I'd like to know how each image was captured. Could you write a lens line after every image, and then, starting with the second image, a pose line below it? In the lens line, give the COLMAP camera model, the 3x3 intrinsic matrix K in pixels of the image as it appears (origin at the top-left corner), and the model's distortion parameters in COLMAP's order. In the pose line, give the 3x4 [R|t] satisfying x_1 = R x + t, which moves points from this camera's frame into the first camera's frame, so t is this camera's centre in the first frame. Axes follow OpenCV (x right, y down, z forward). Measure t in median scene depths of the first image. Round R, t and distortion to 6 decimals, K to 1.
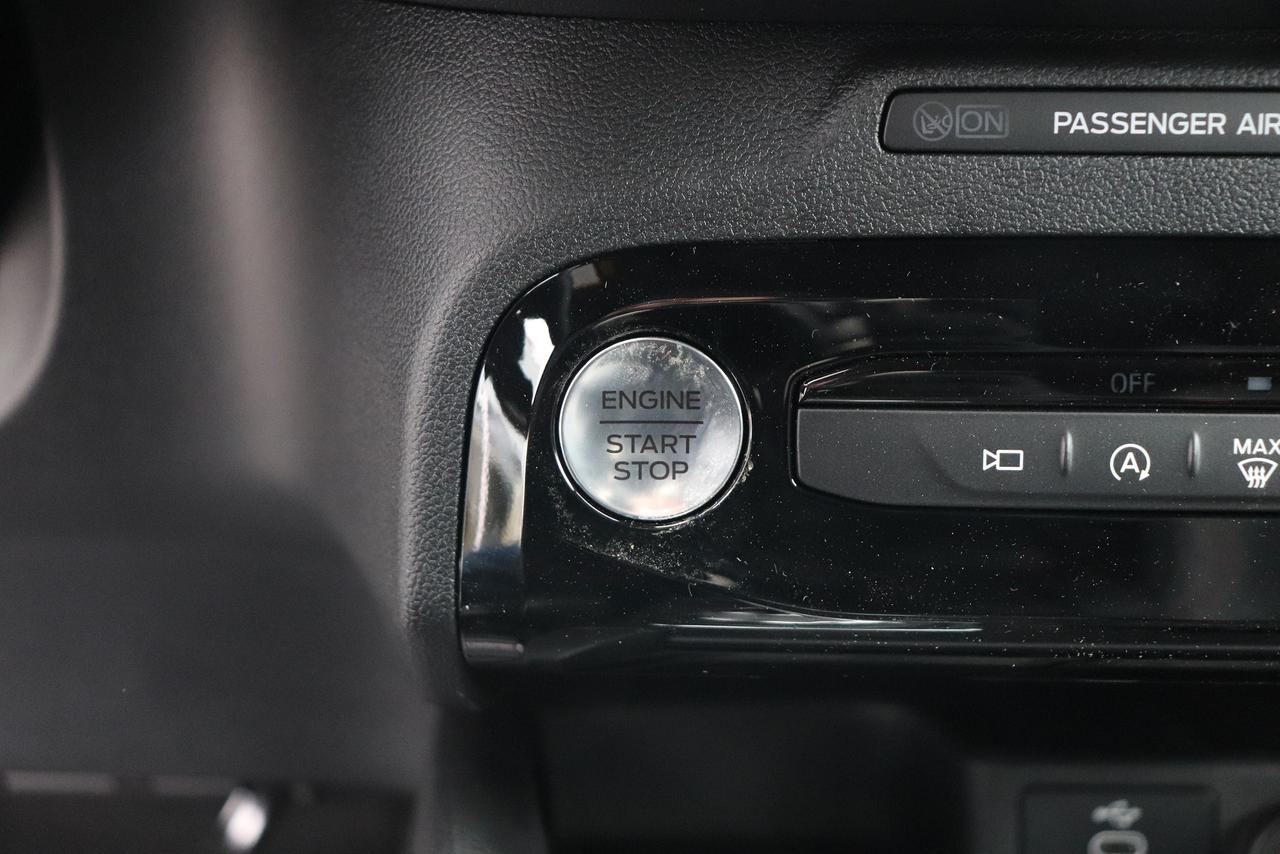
lens RADIAL K [[1969.4, 0, 640.0], [0, 1969.4, 427.0], [0, 0, 1]] dist [0.020562, 0.045567]
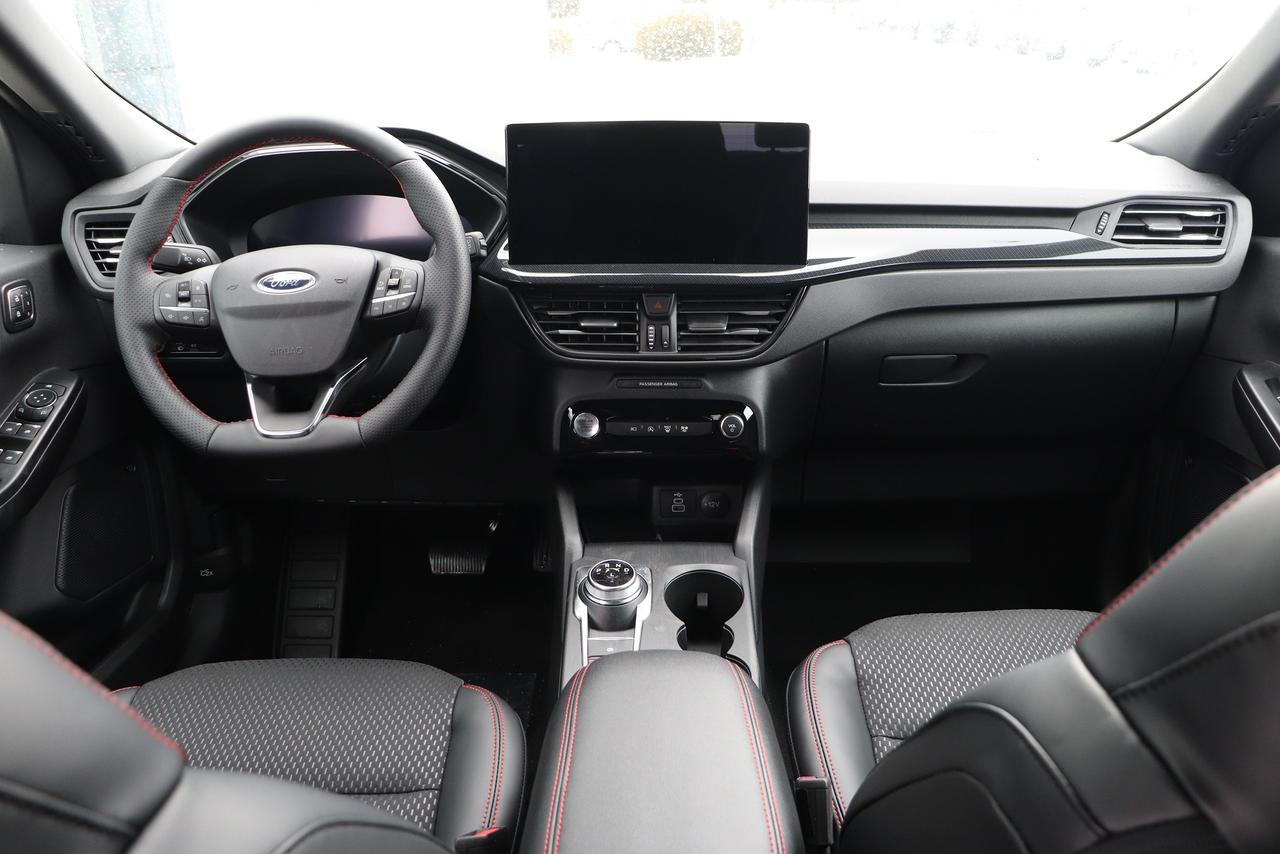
lens RADIAL K [[1050.5, 0, 640.0], [0, 1050.5, 427.0], [0, 0, 1]] dist [-0.160452, 0.124177]
pose [[0.999918, -0.007494, -0.010339, 0.248064], [0.007462, 0.999967, -0.003098, 0.020689], [0.010362, 0.003021, 0.999942, -2.901452]]
